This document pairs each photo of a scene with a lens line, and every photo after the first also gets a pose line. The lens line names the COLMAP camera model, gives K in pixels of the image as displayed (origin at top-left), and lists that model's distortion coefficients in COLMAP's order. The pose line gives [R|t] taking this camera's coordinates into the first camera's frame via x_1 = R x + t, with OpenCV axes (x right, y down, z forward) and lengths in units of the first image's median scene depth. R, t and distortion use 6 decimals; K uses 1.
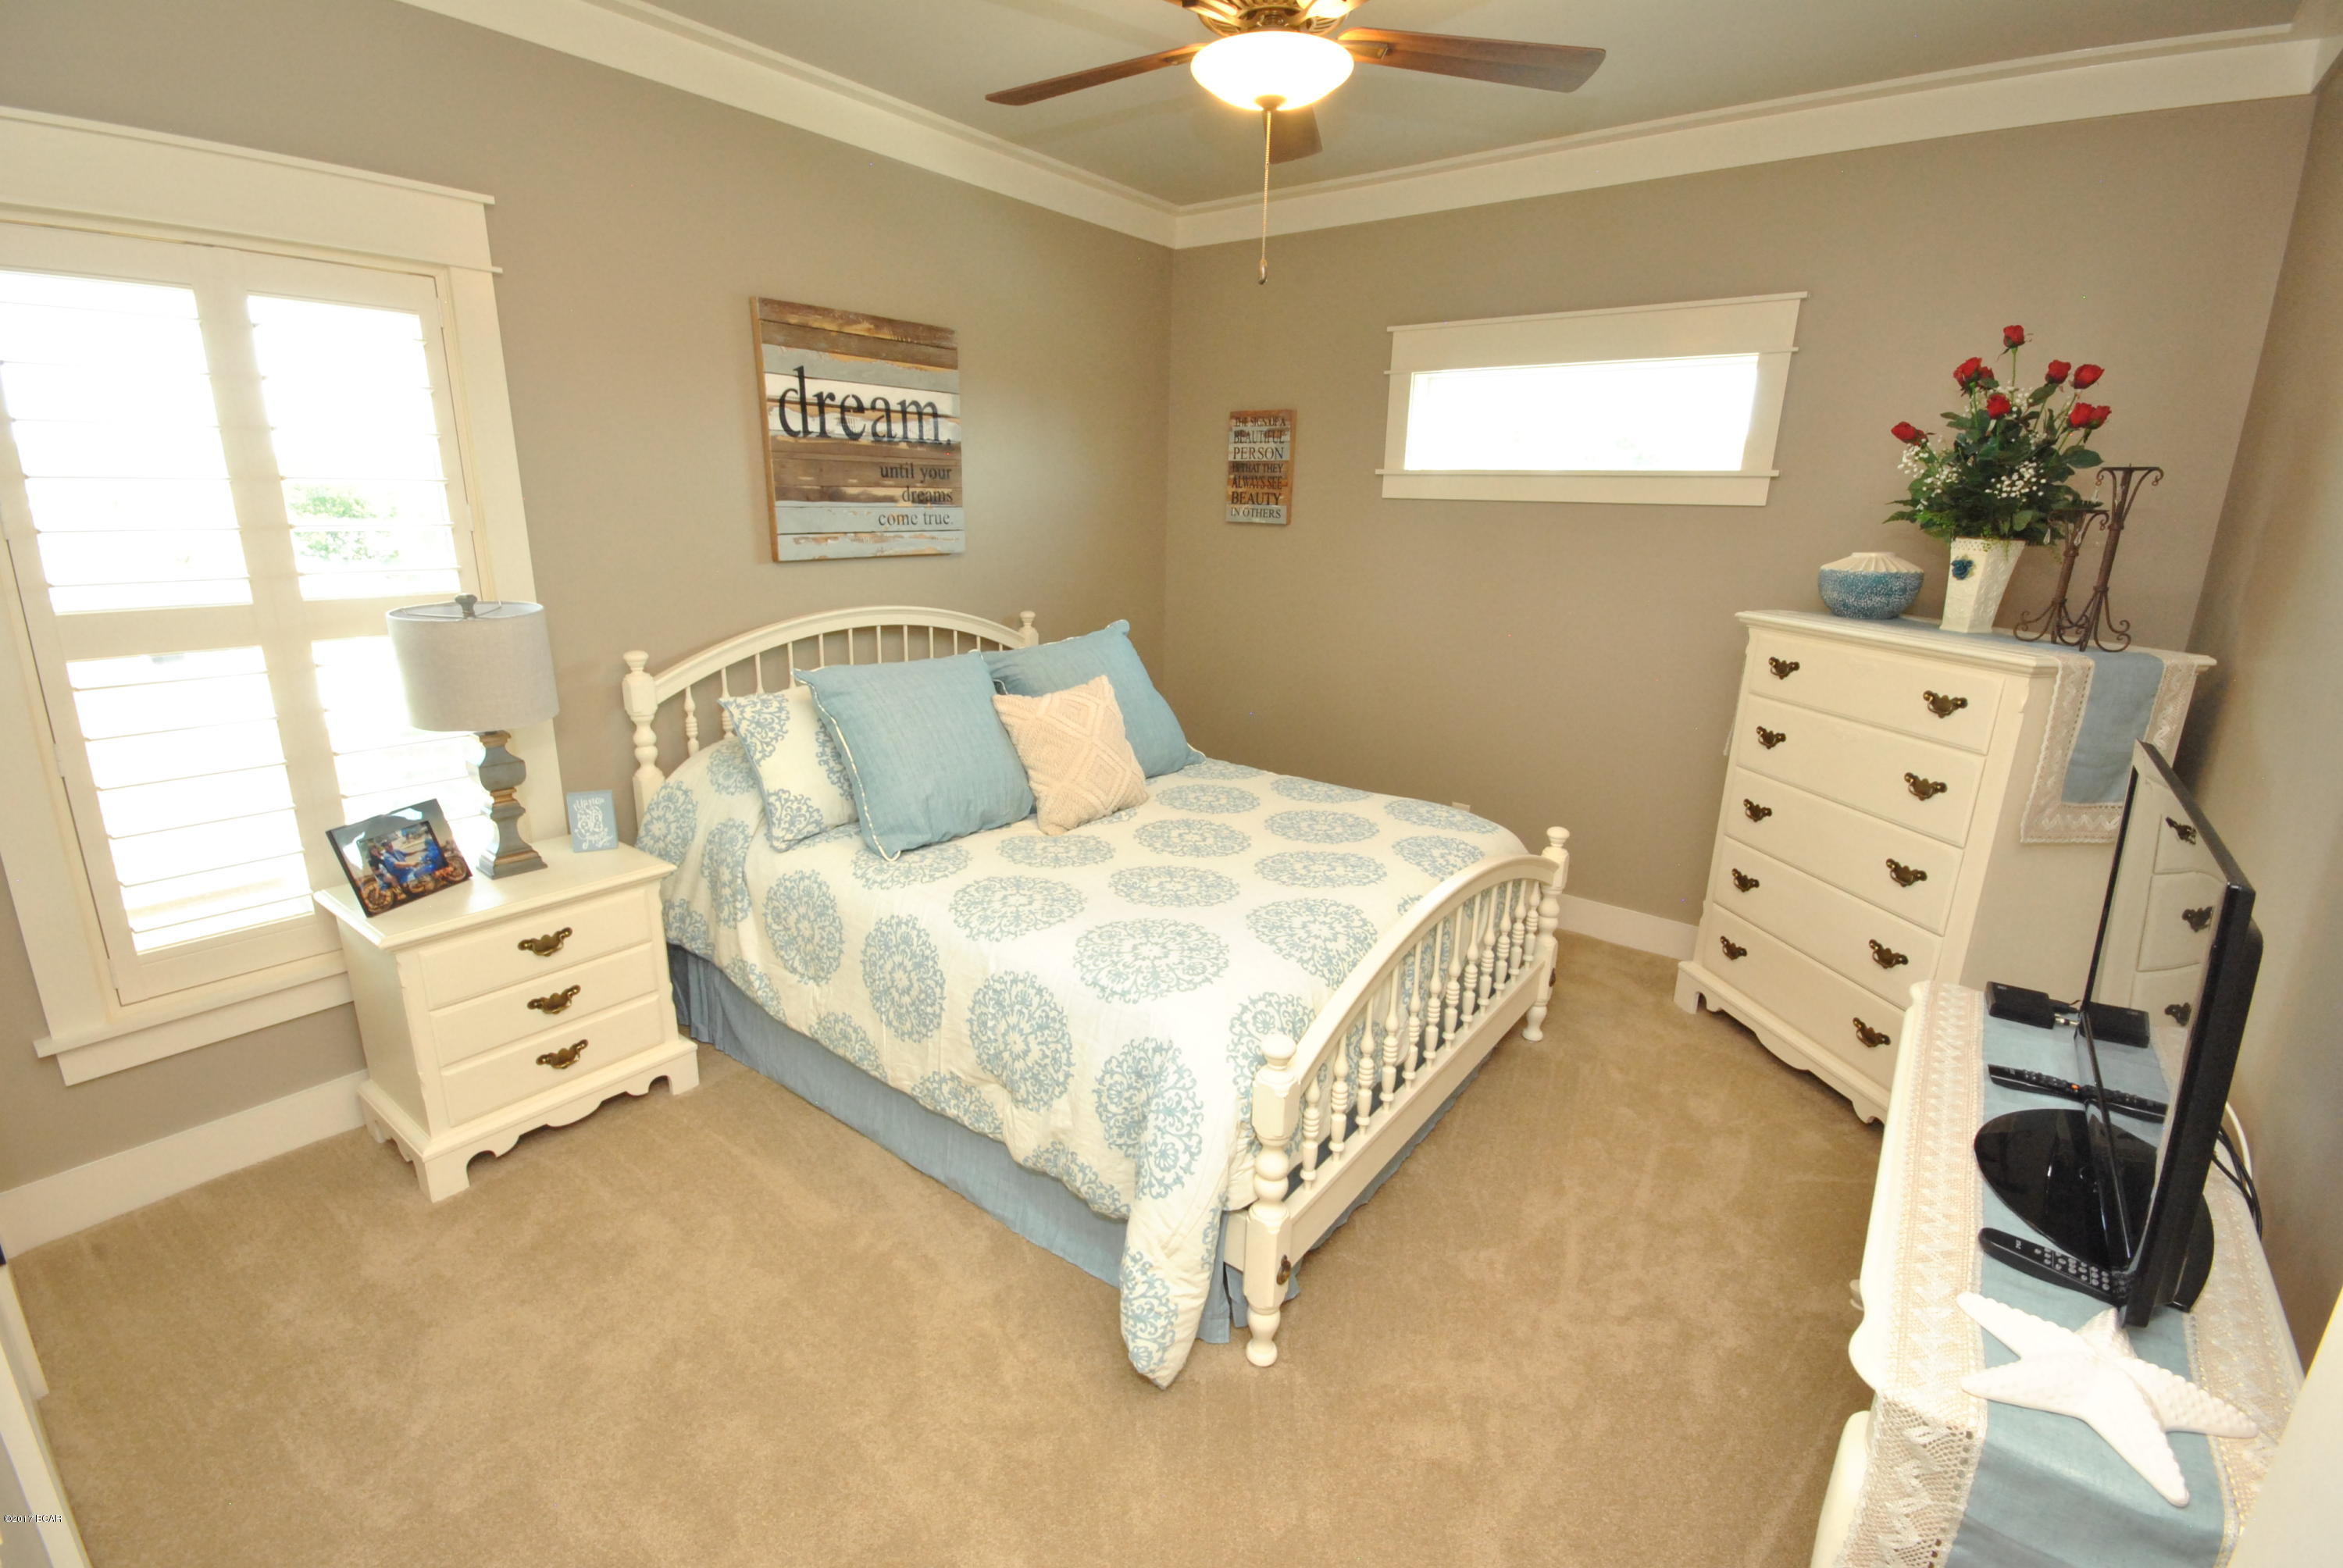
lens RADIAL K [[1046.4, 0, 1178.3], [0, 1046.4, 793.0], [0, 0, 1]] dist [-0.000302, -0.001421]
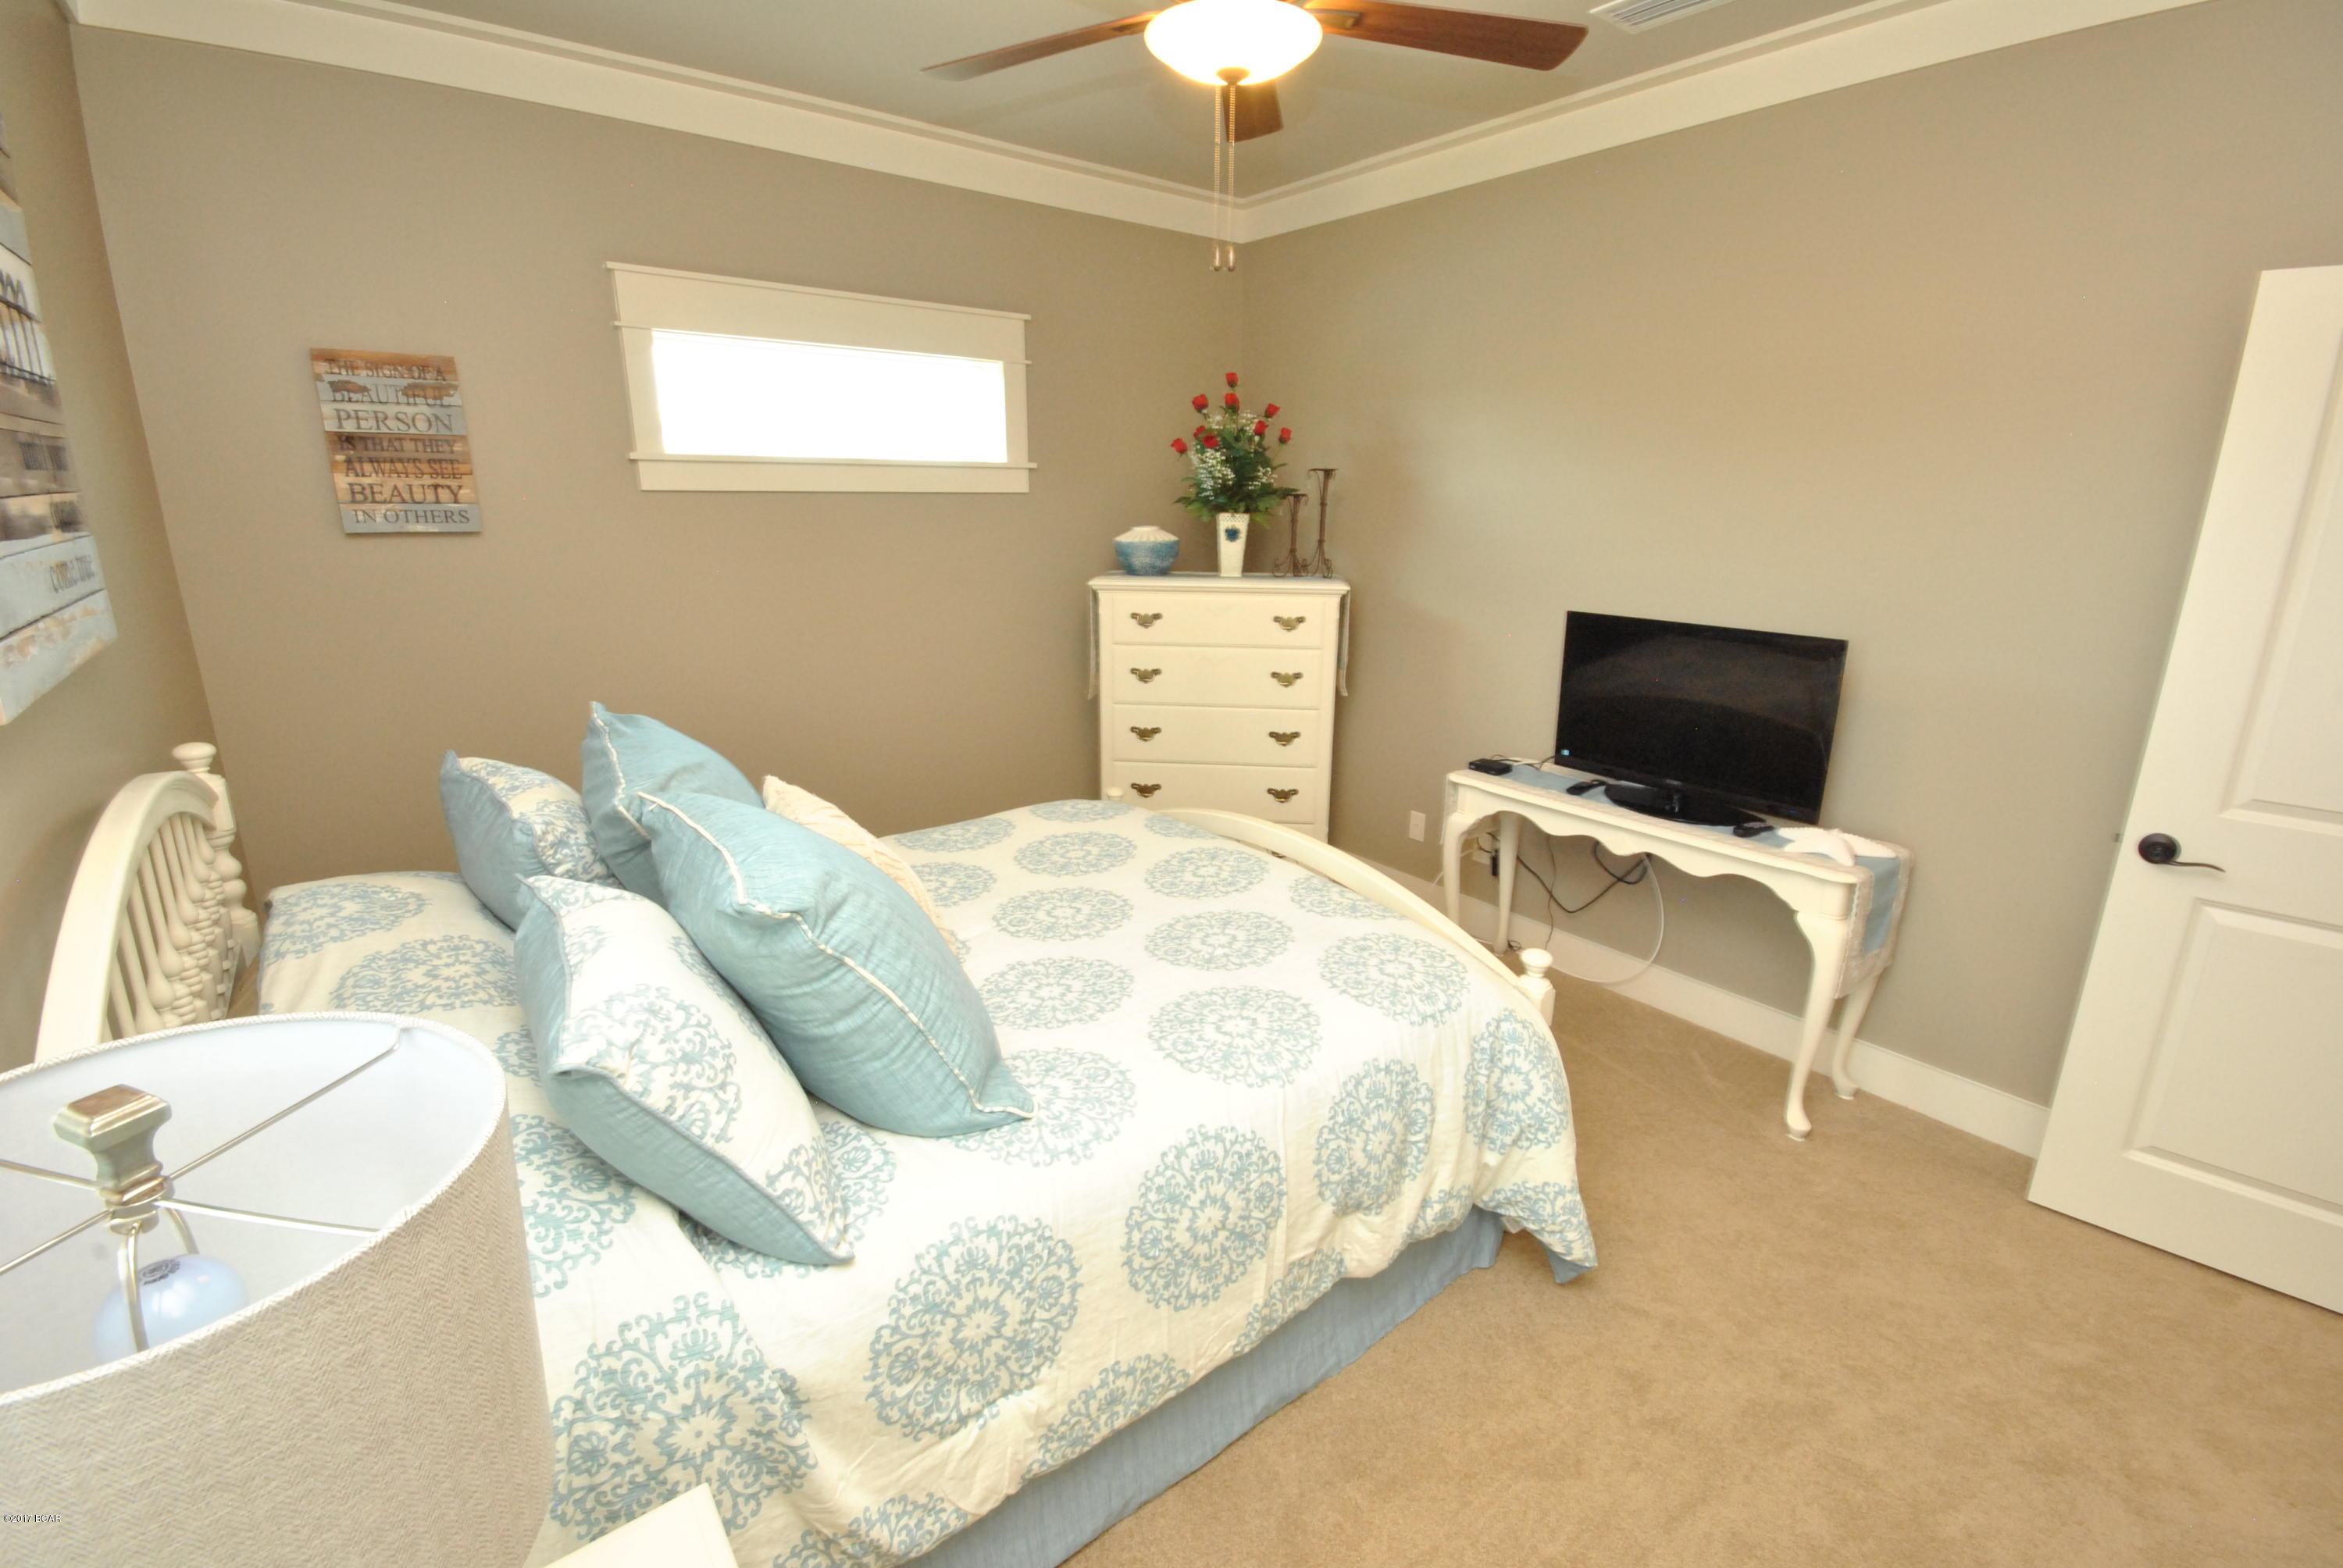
lens RADIAL K [[1046.4, 0, 1187.1], [0, 1046.4, 778.1], [0, 0, 1]] dist [-0.000302, -0.001421]
pose [[0.242872, -0.277604, 0.929489, -0.668476], [0.259394, 0.941872, 0.213524, -0.198918], [-0.934734, 0.189245, 0.300763, 0.606245]]
